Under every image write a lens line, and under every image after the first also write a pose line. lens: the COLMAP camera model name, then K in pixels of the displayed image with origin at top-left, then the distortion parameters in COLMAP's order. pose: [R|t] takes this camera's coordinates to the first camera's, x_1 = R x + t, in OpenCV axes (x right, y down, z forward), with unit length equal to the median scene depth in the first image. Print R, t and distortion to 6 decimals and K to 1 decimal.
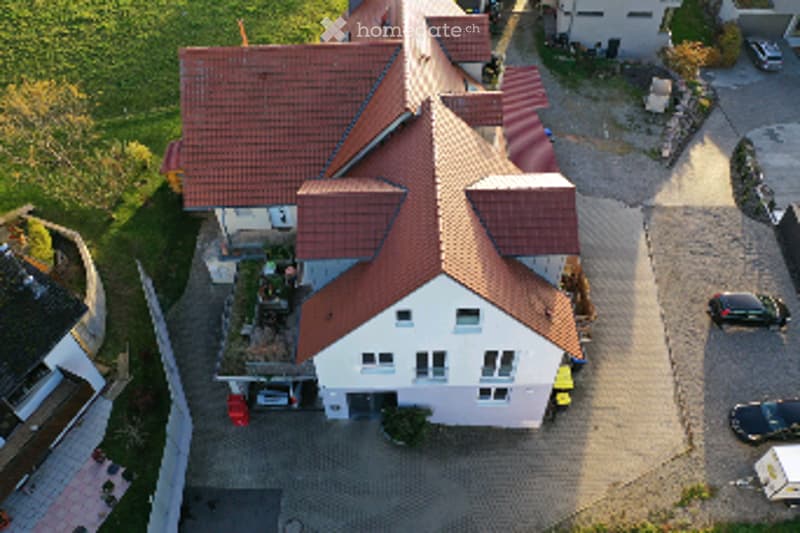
lens RADIAL K [[632.6, 0, 400.0], [0, 632.6, 266.5], [0, 0, 1]] dist [-0.002734, 0.001163]
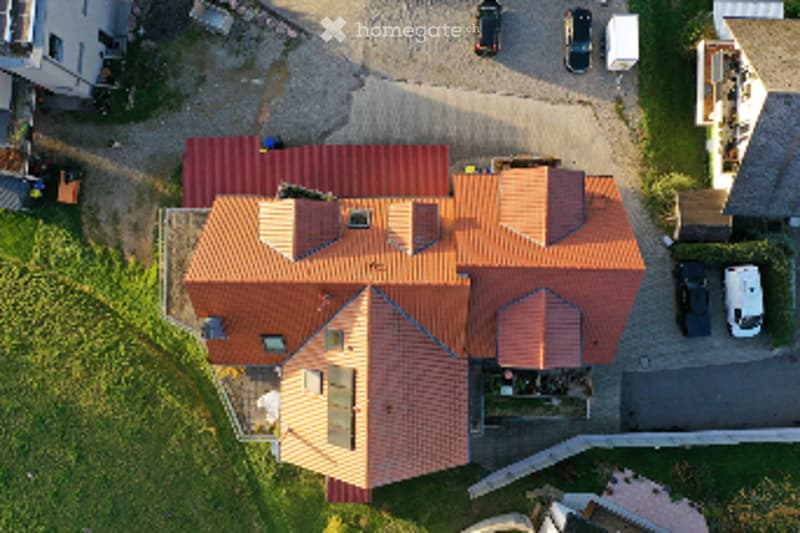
lens RADIAL K [[632.6, 0, 400.0], [0, 632.6, 266.5], [0, 0, 1]] dist [-0.002734, 0.001163]
pose [[0.033604, -0.998971, 0.030456, 0.009051], [0.786535, 0.045234, 0.615886, -0.953655], [-0.616630, 0.003259, 0.787246, 0.083907]]
